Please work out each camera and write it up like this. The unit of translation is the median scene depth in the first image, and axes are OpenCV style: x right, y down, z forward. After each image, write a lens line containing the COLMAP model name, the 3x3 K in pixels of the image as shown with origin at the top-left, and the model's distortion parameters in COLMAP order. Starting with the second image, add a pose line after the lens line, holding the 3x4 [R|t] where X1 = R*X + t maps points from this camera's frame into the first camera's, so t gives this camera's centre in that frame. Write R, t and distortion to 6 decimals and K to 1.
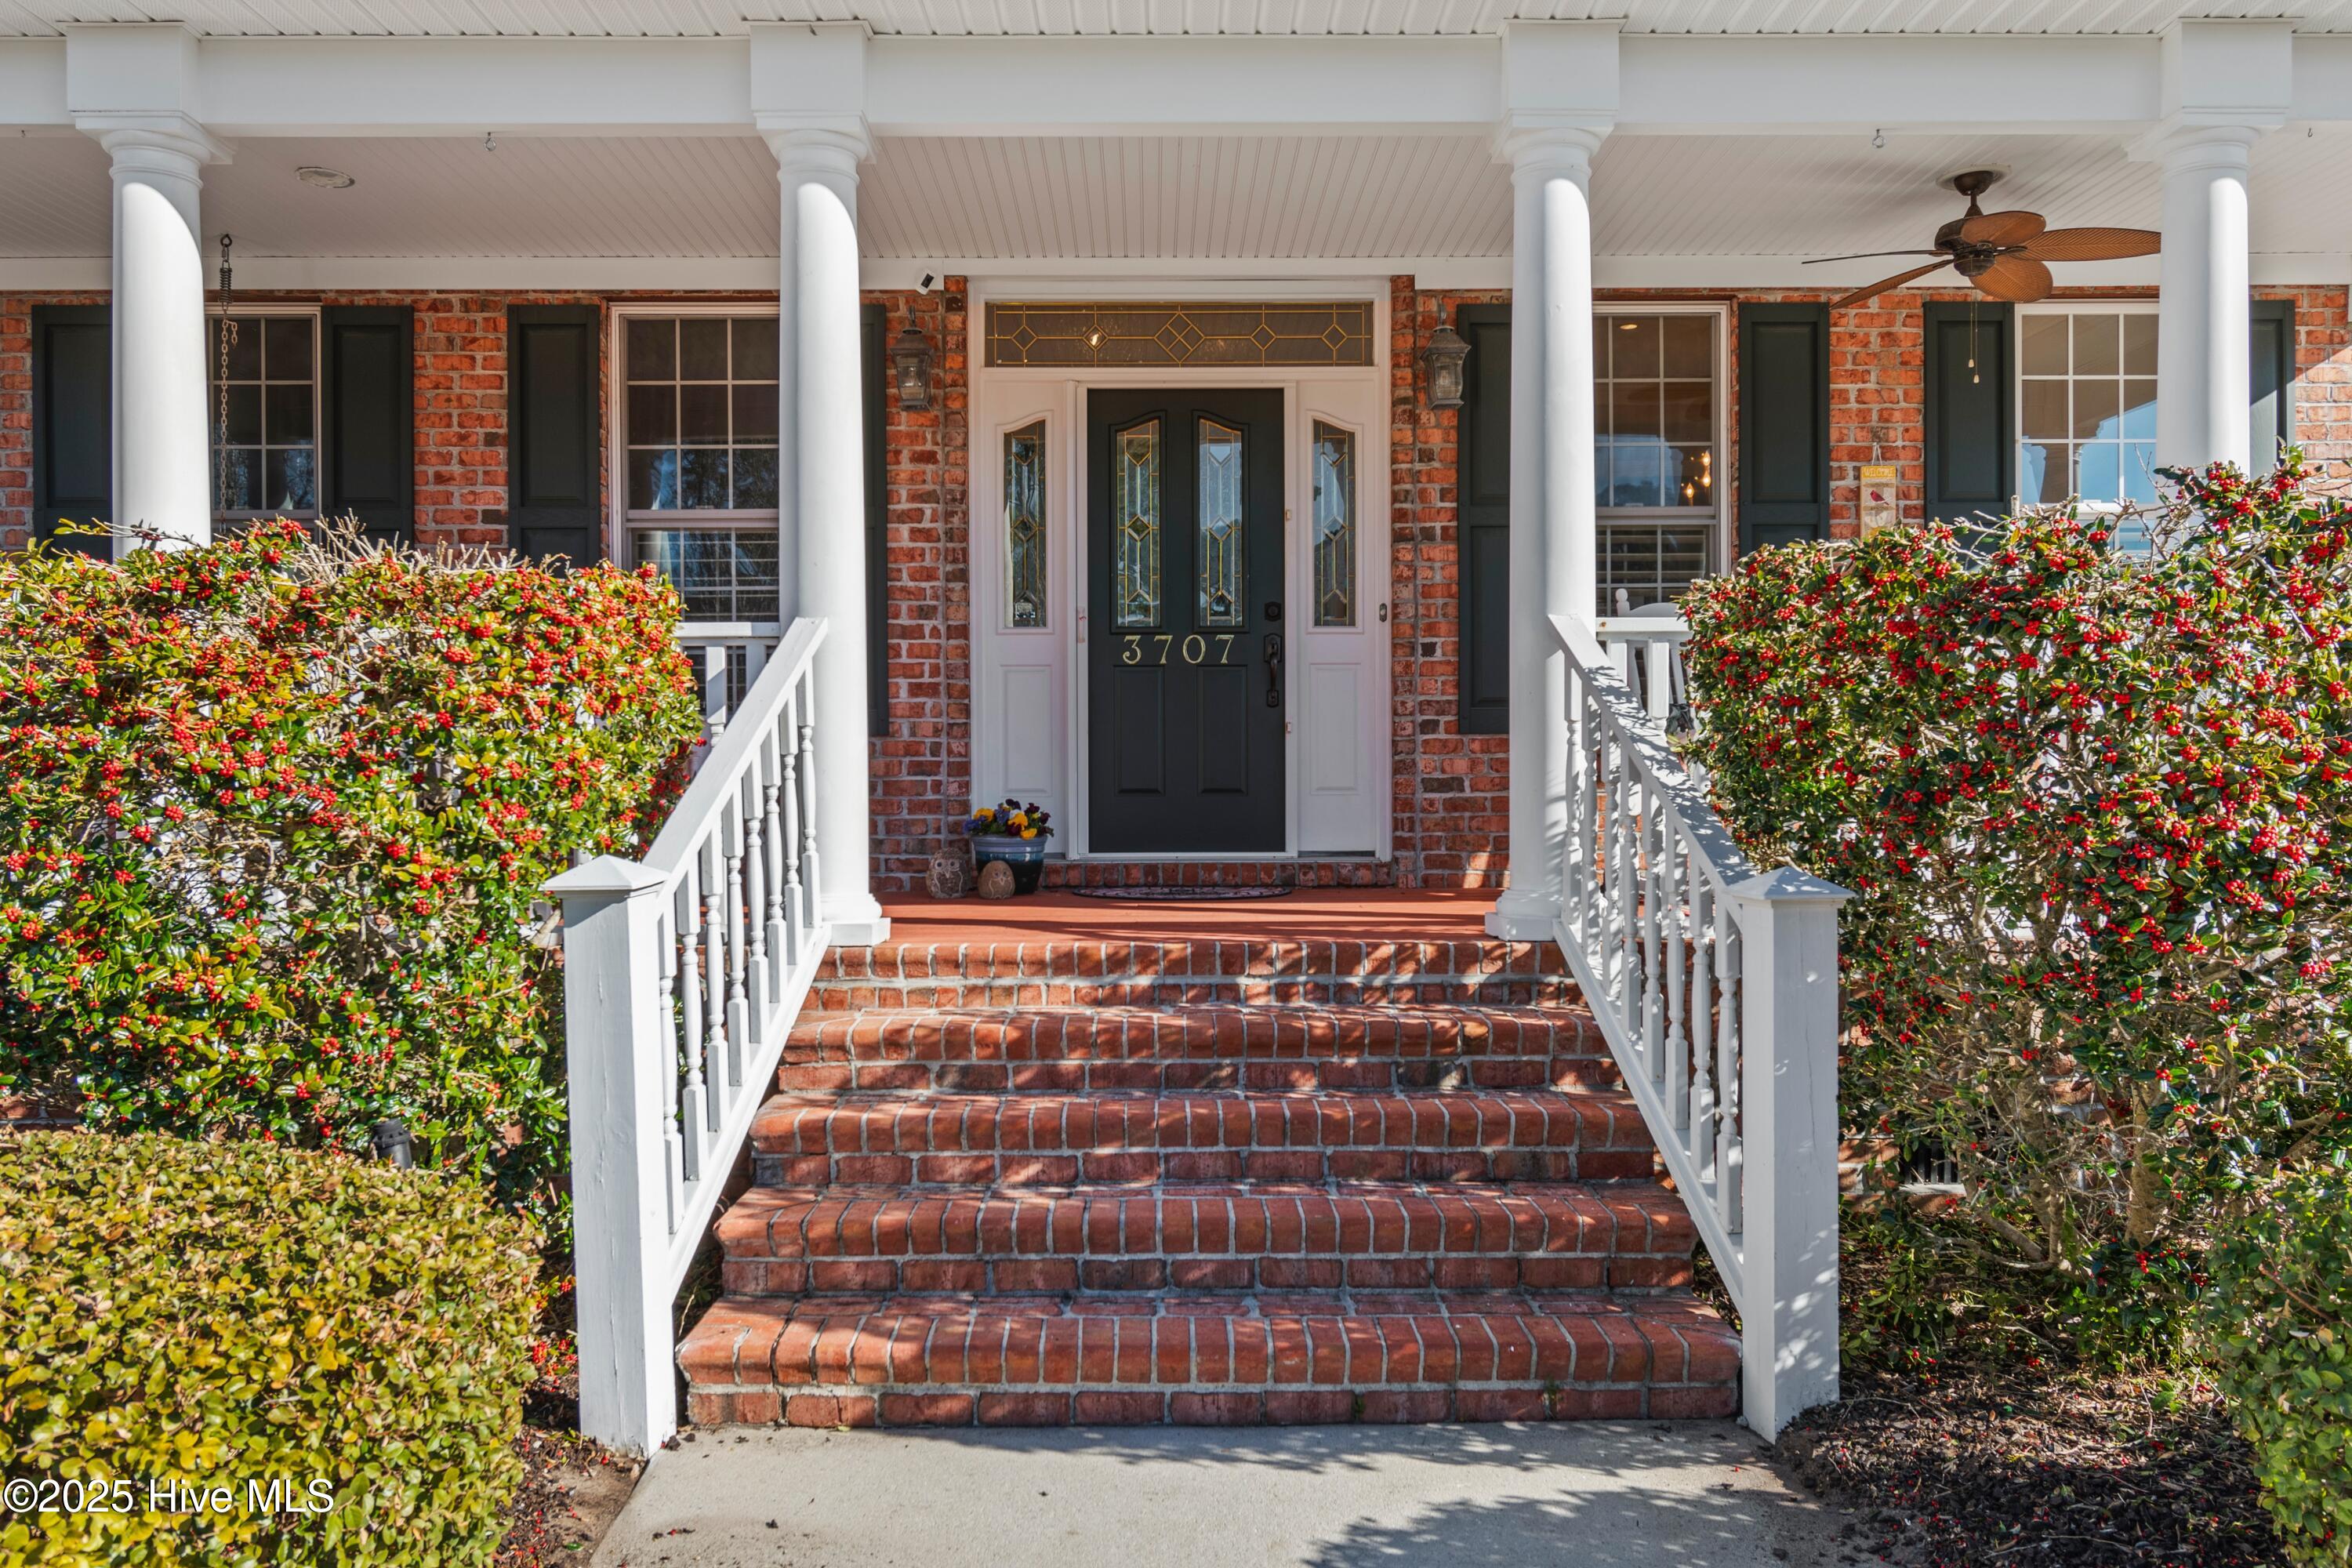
lens RADIAL K [[1824.9, 0, 1174.6], [0, 1824.9, 786.8], [0, 0, 1]] dist [-0.004639, -0.001724]
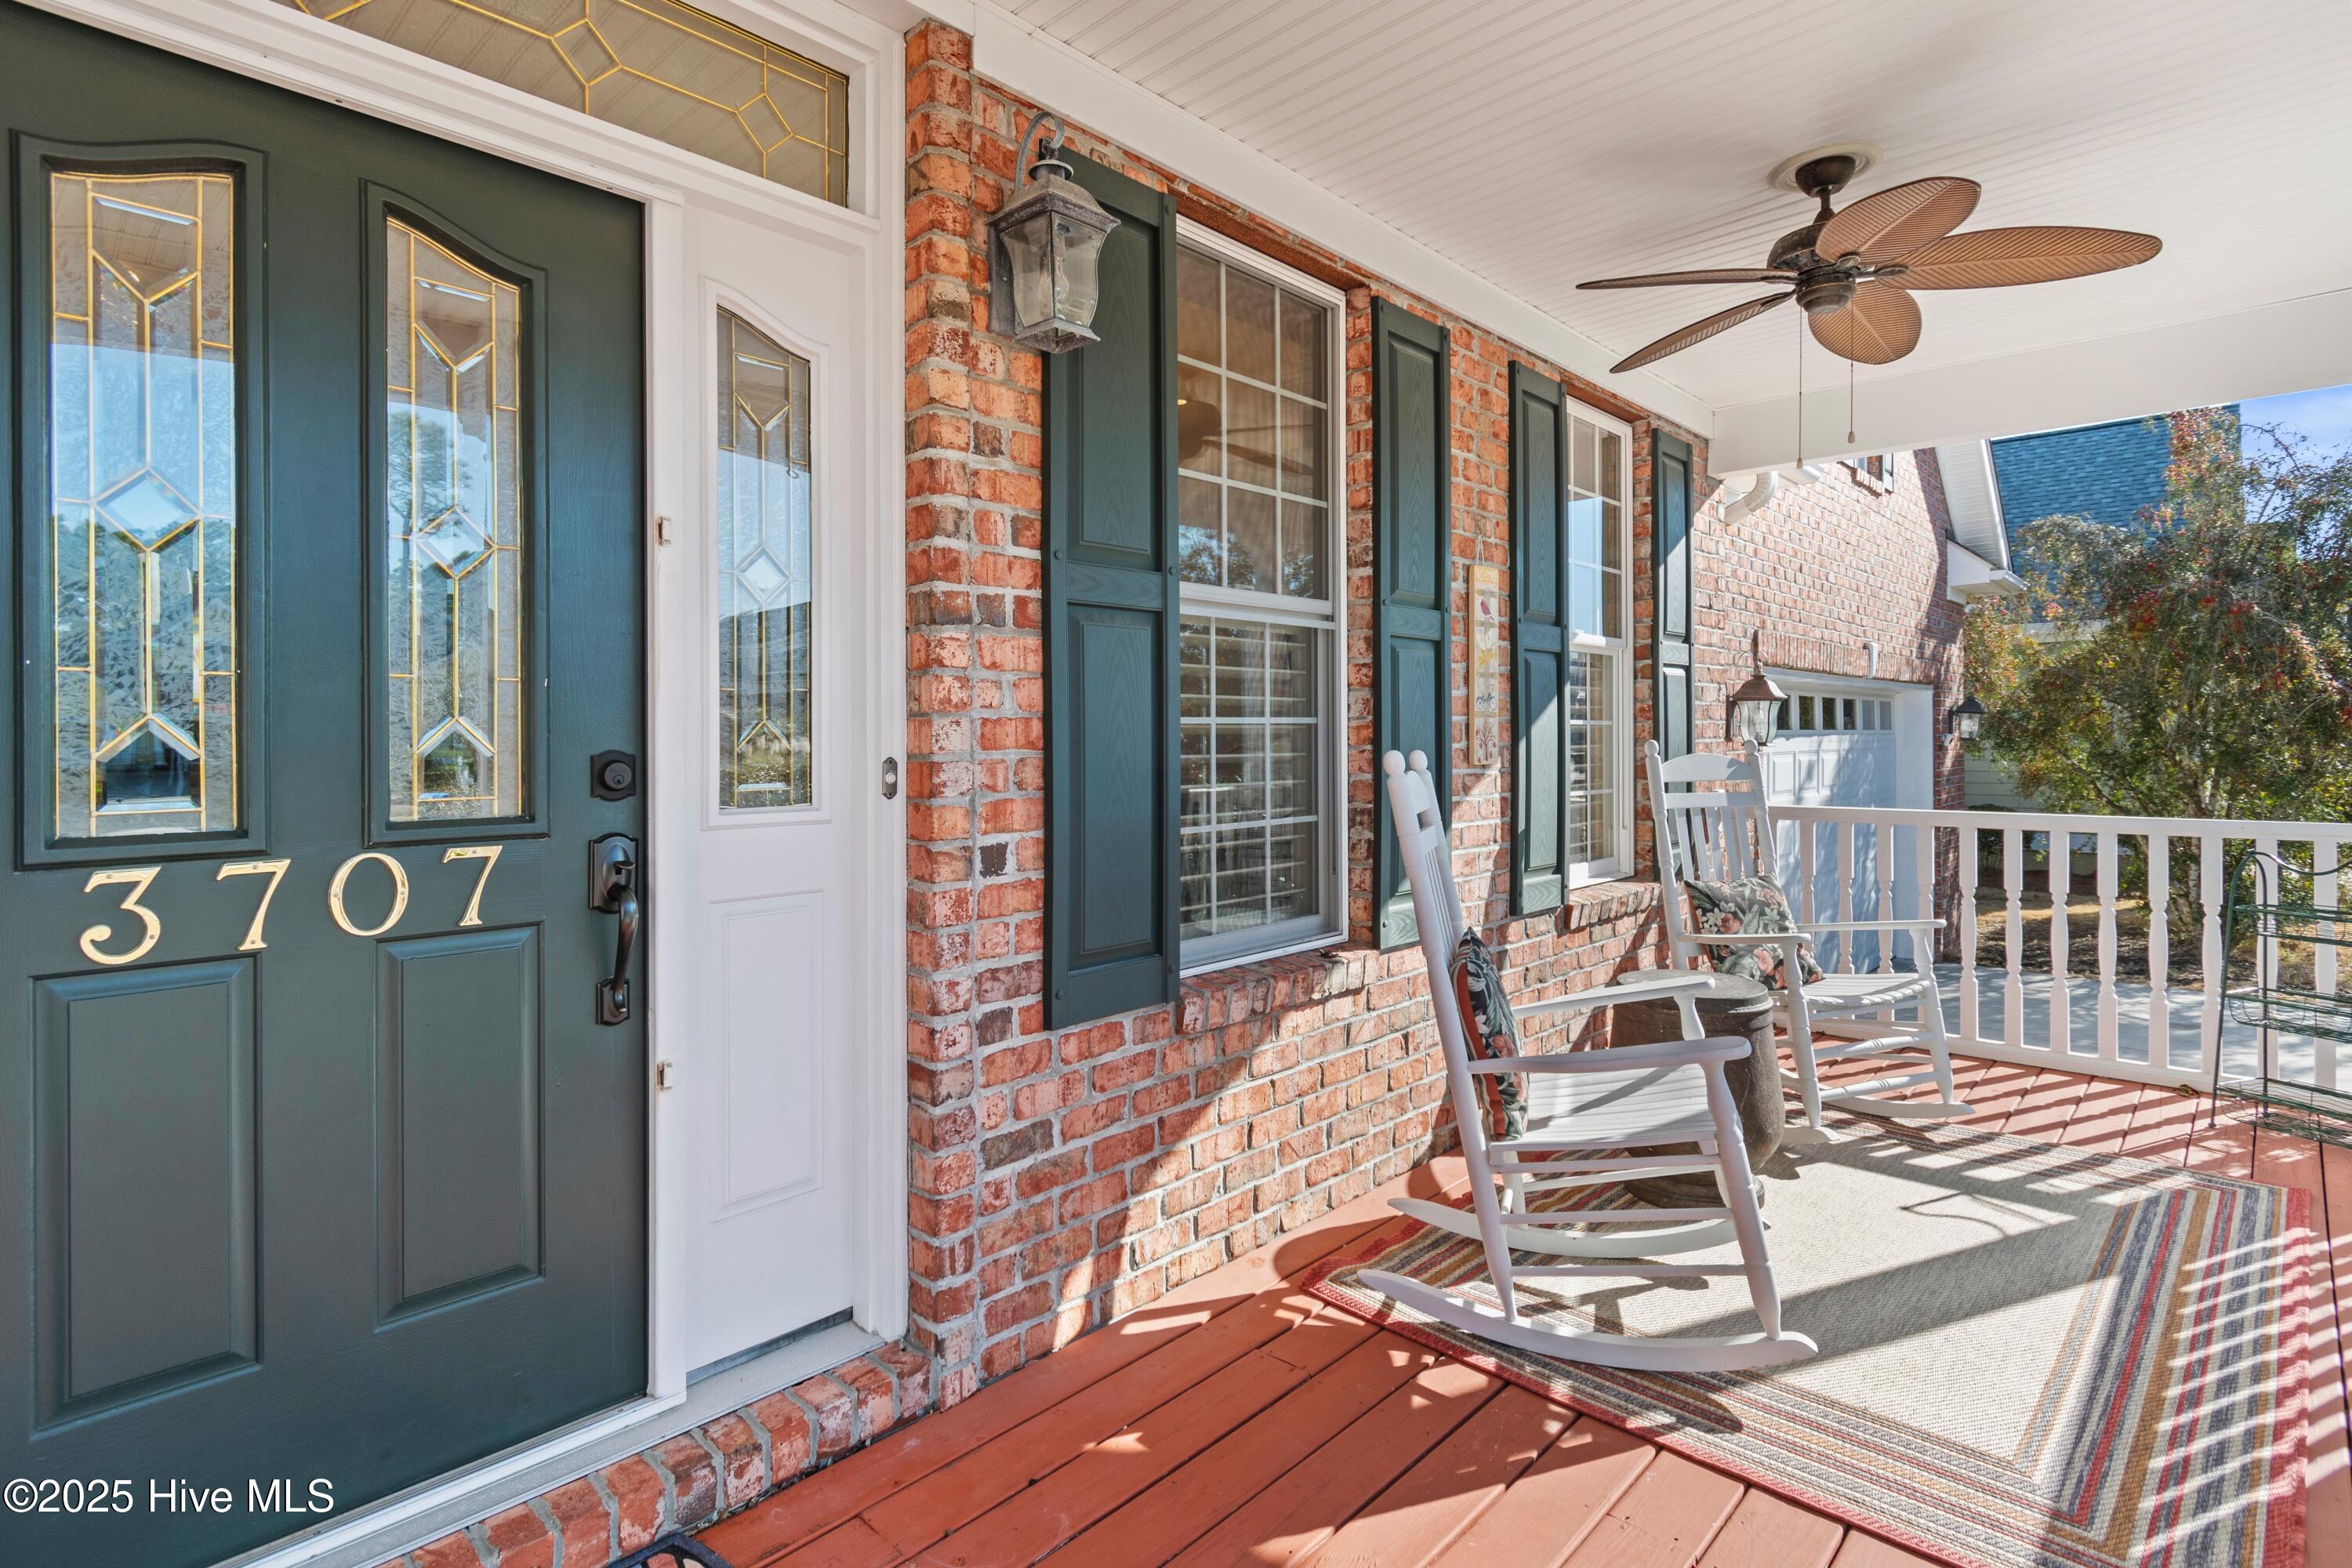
lens RADIAL K [[1149.1, 0, 1175.5], [0, 1149.1, 742.8], [0, 0, 1]] dist [-0.001881, -0.001697]
pose [[0.708250, -0.000881, 0.705961, -0.033656], [0.001527, 0.999999, -0.000284, -0.103982], [-0.705960, 0.001279, 0.708251, 0.754175]]
